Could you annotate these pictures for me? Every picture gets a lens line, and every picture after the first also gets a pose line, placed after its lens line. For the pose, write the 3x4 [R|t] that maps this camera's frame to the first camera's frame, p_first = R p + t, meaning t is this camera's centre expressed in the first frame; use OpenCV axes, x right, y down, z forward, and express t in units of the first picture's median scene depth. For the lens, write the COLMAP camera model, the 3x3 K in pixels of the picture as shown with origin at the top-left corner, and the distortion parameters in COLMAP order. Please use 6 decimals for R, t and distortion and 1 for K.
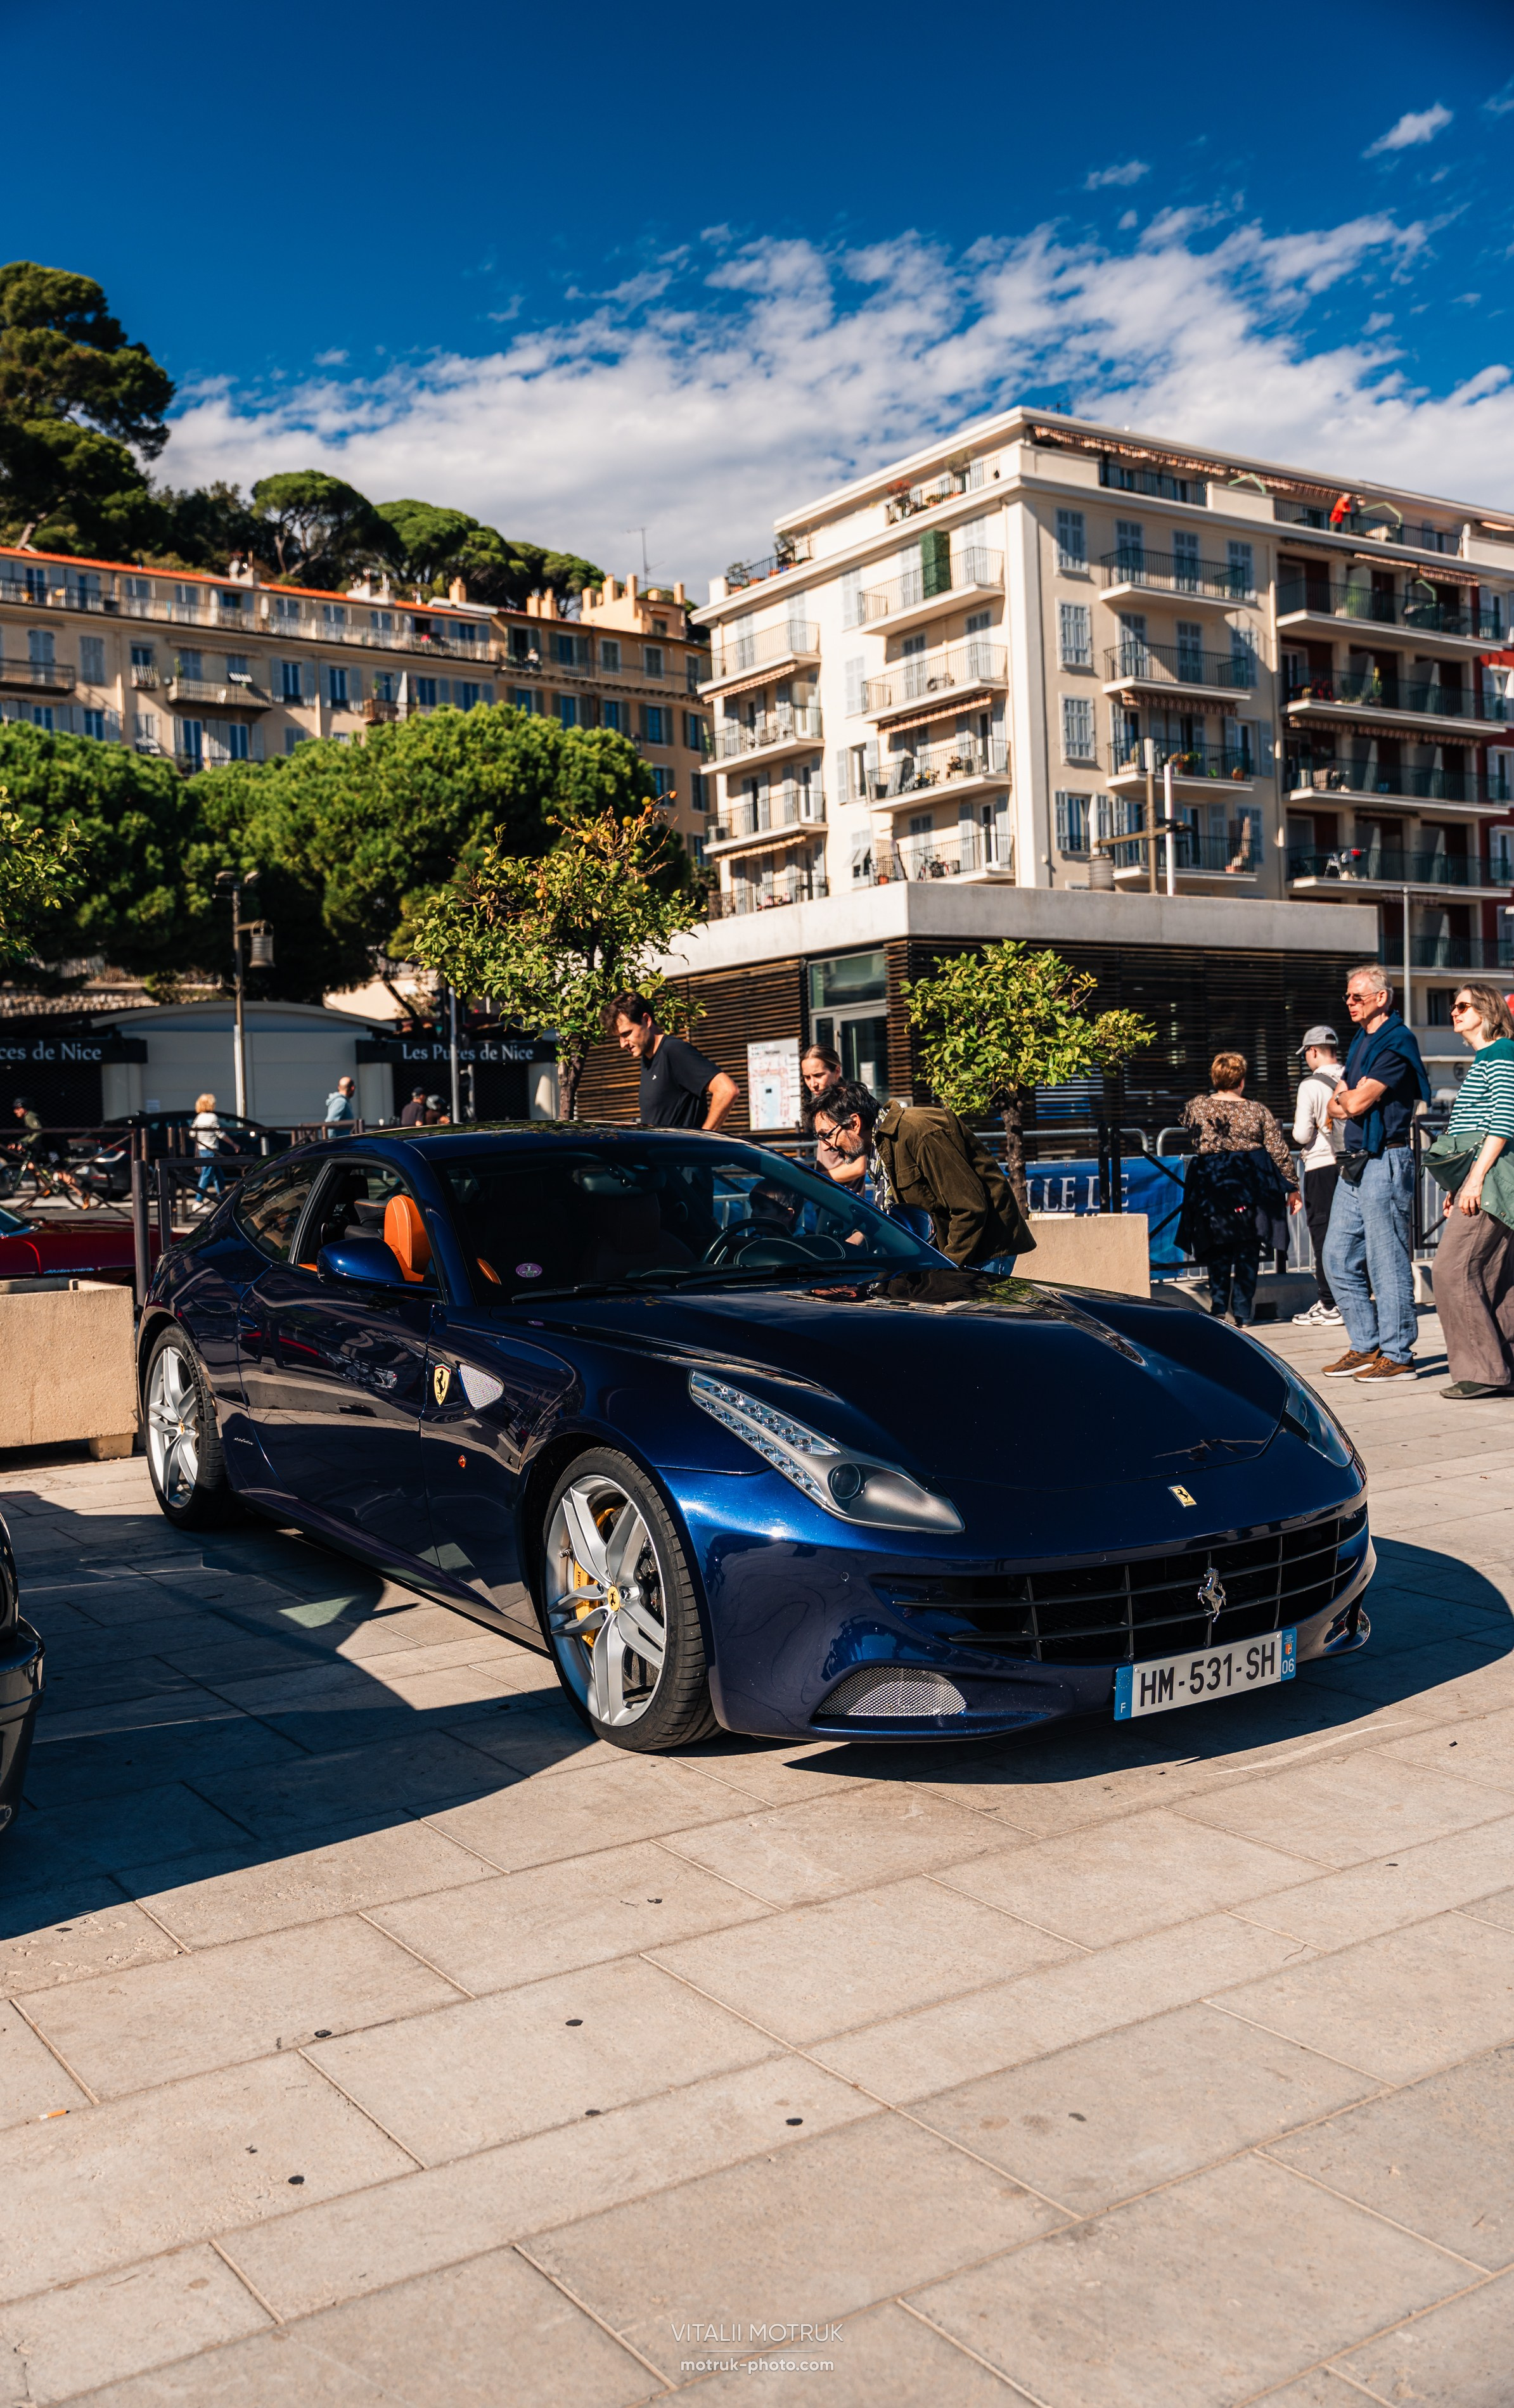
lens RADIAL K [[2139.2, 0, 710.6], [0, 2139.2, 1196.4], [0, 0, 1]] dist [-0.001501, 0.000037]
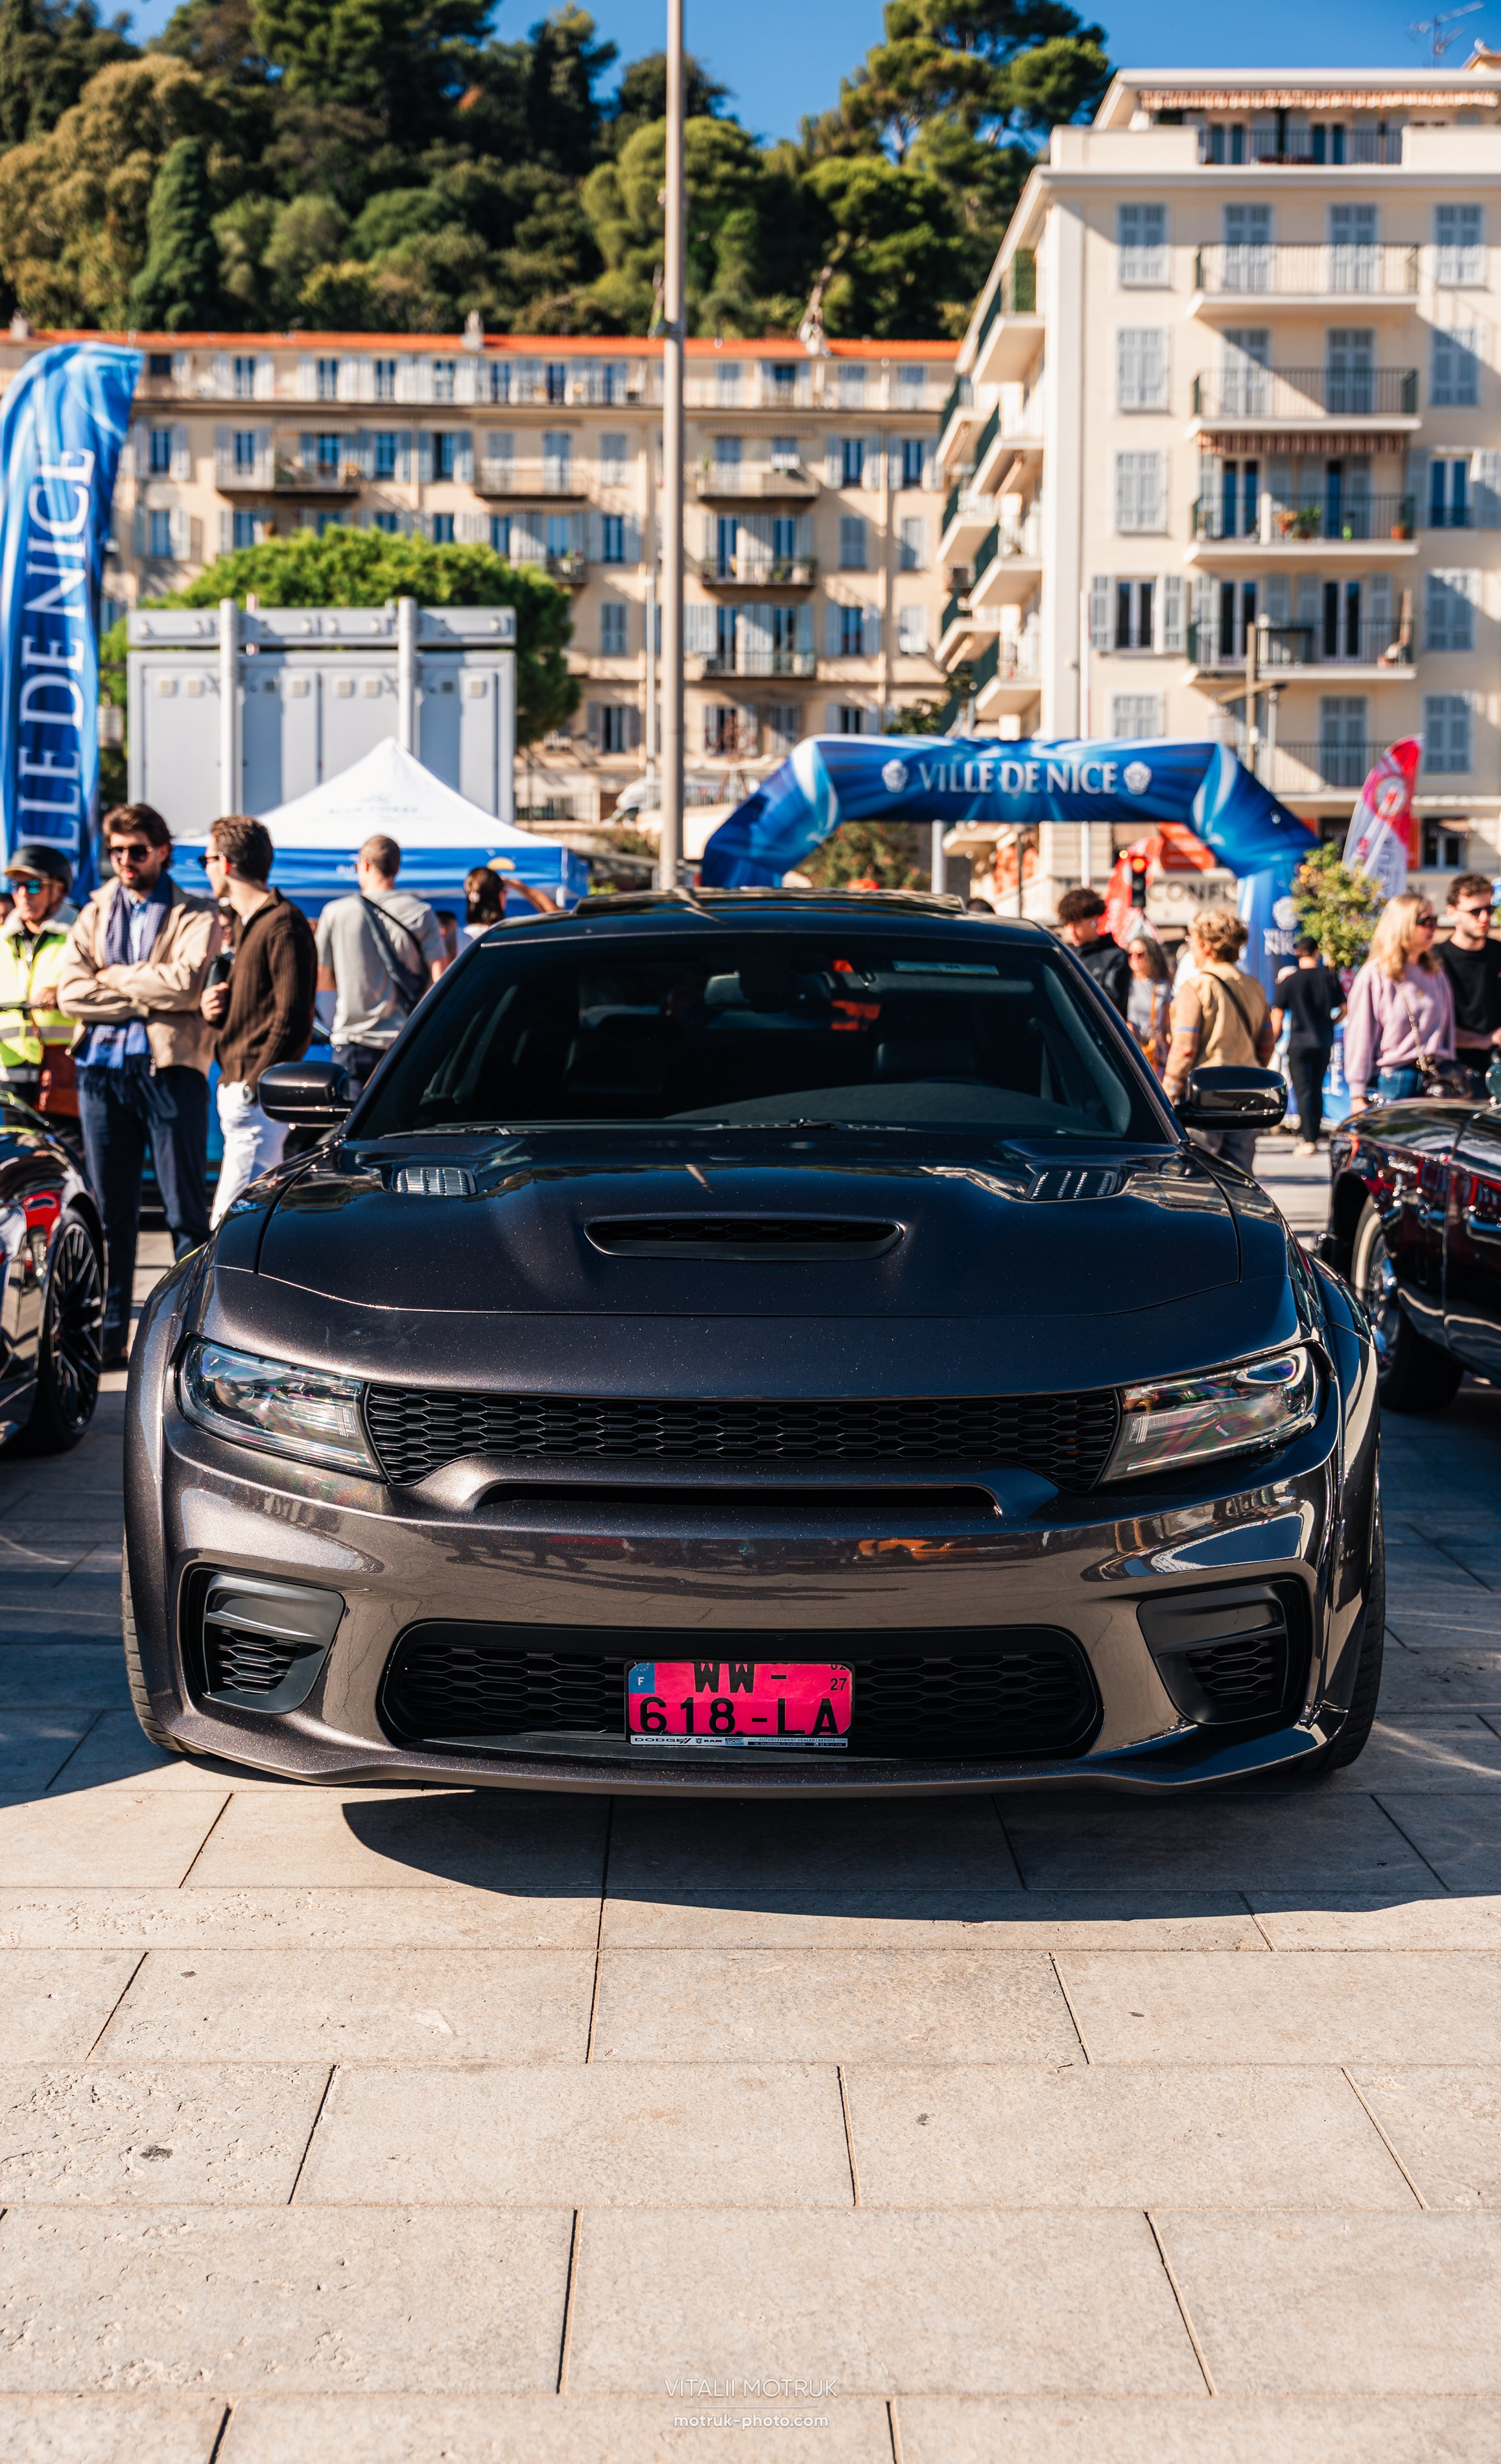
lens RADIAL K [[2674.6, 0, 703.8], [0, 2674.6, 1240.7], [0, 0, 1]] dist [0.013833, 0.032991]
pose [[0.834651, 0.079291, -0.545041, 0.536308], [-0.043639, 0.995993, 0.078067, -0.013937], [0.549047, -0.041374, 0.834767, 0.076578]]
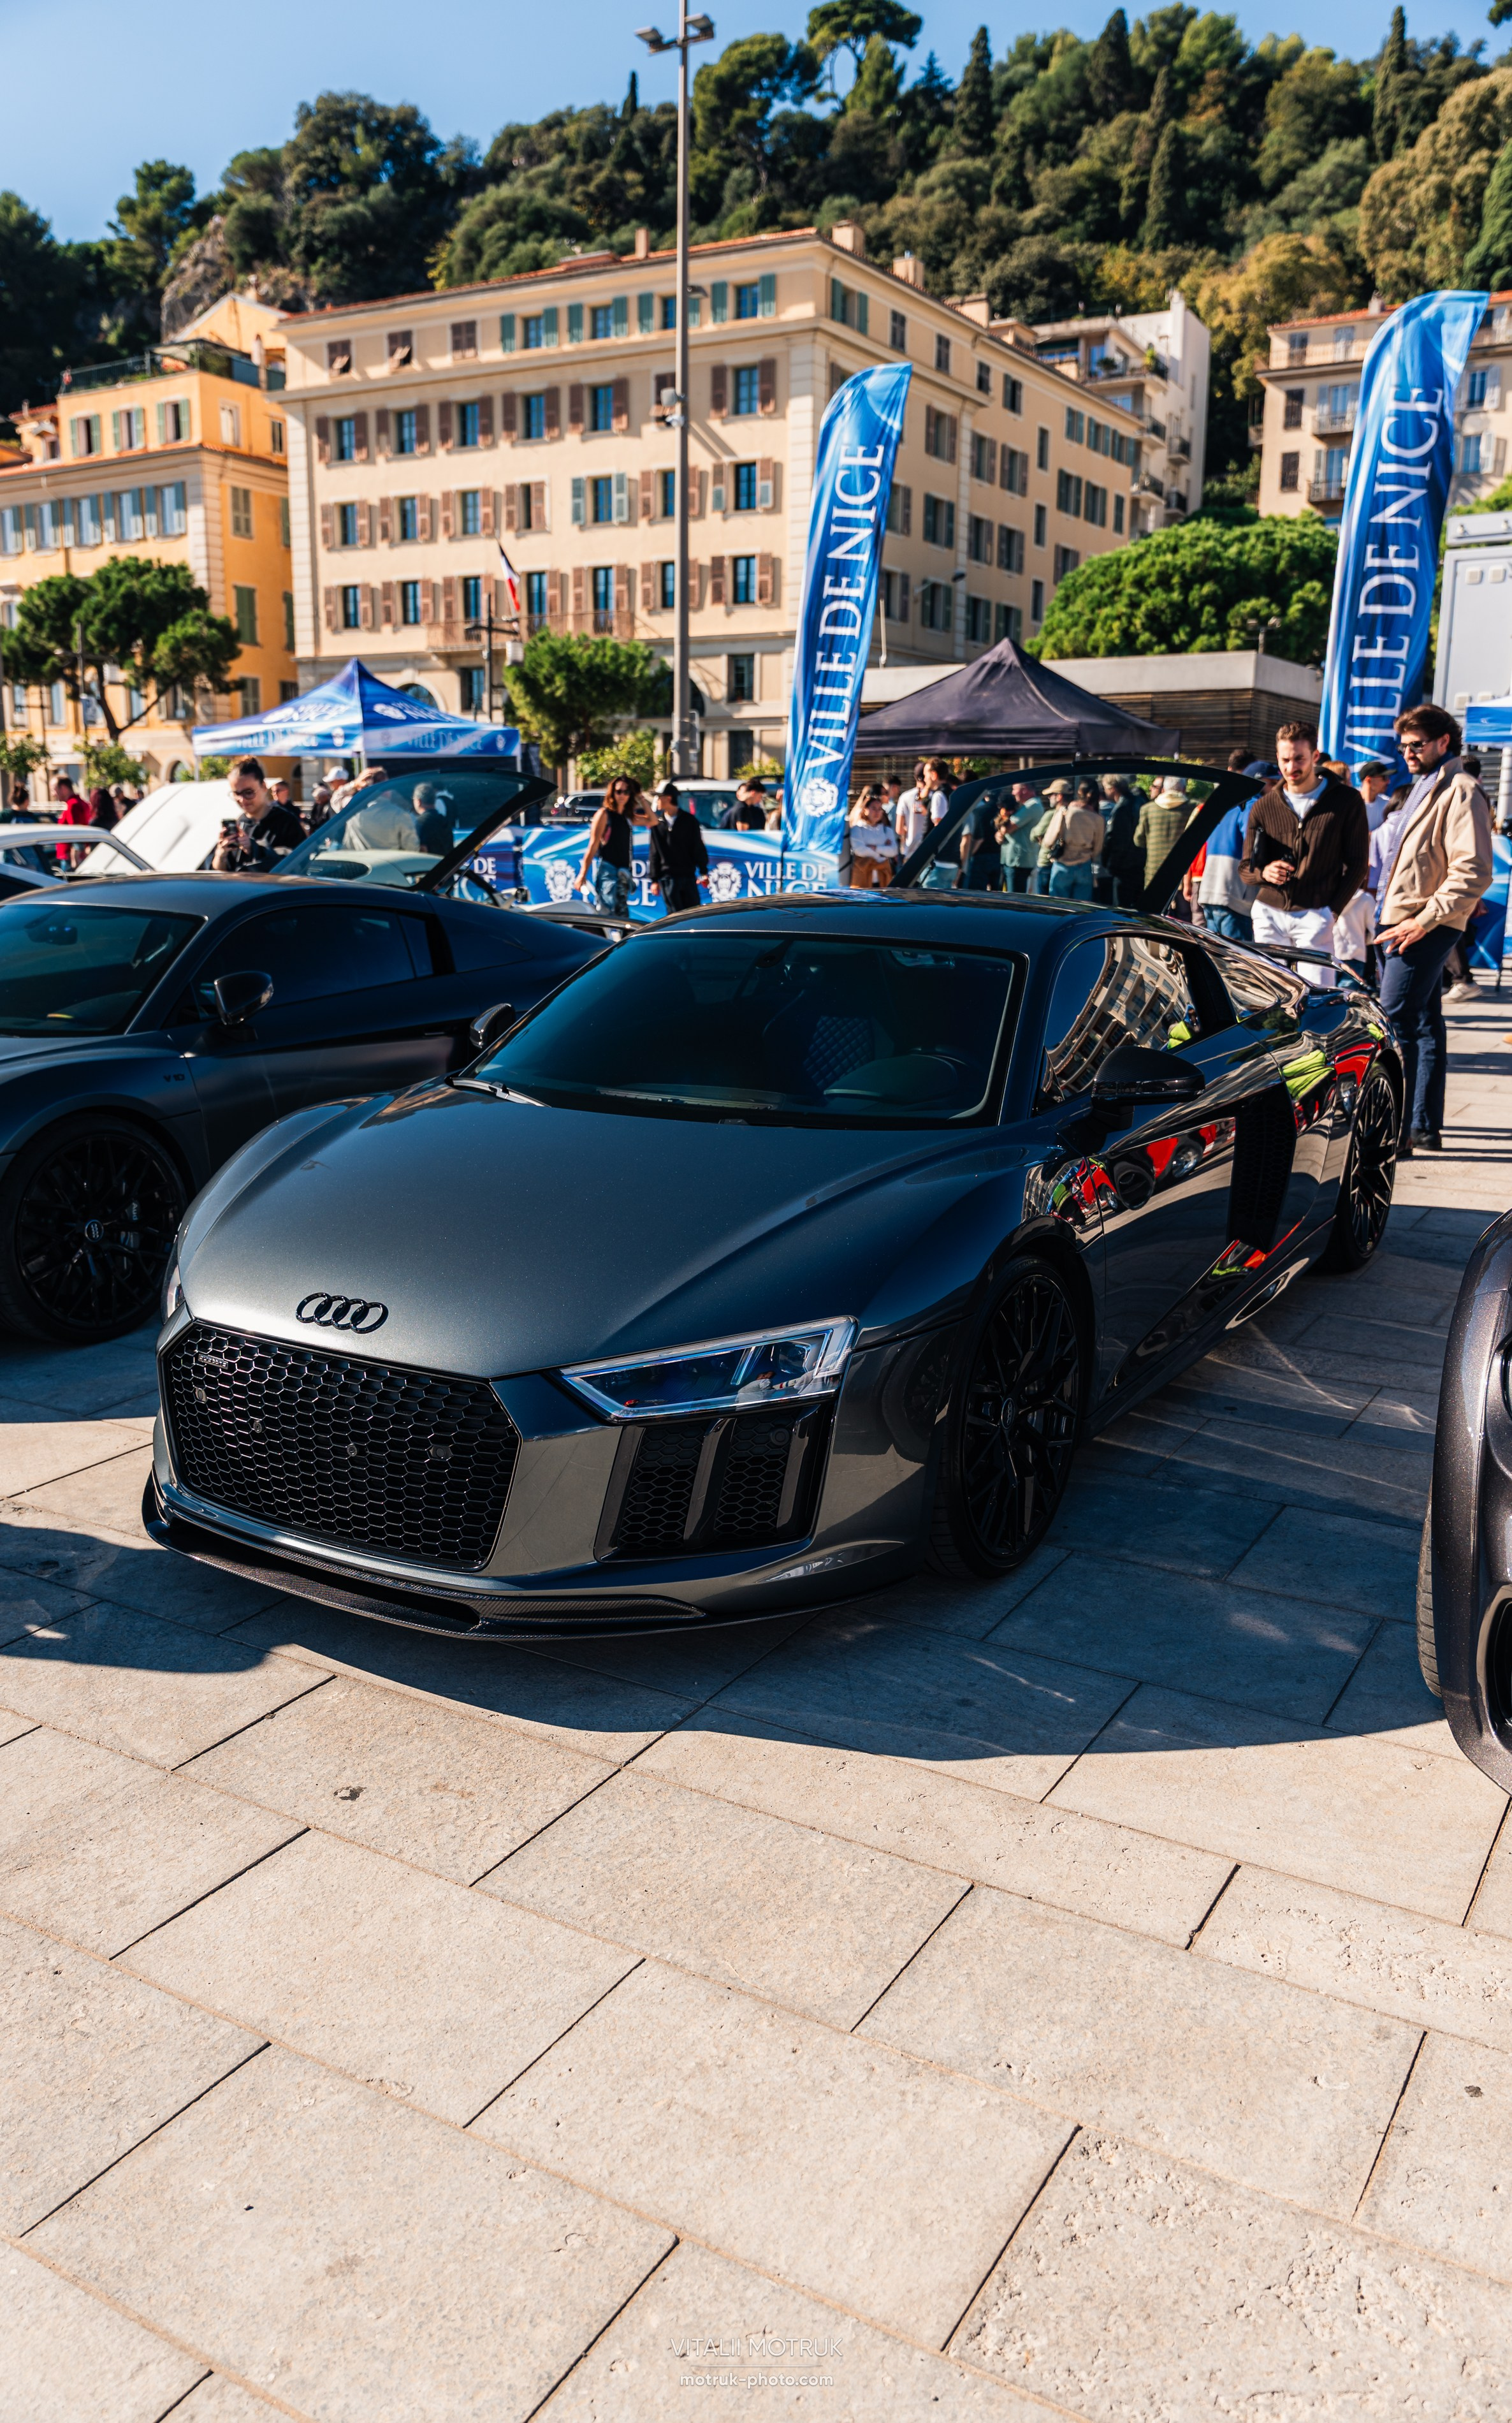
lens RADIAL K [[1847.6, 0, 756.0], [0, 1847.6, 1211.5], [0, 0, 1]] dist [0.012632, -0.015547]
pose [[0.428910, 0.214730, -0.877455, 0.523600], [-0.036226, 0.974645, 0.220807, -0.016593], [0.902620, -0.062919, 0.425814, 0.087112]]
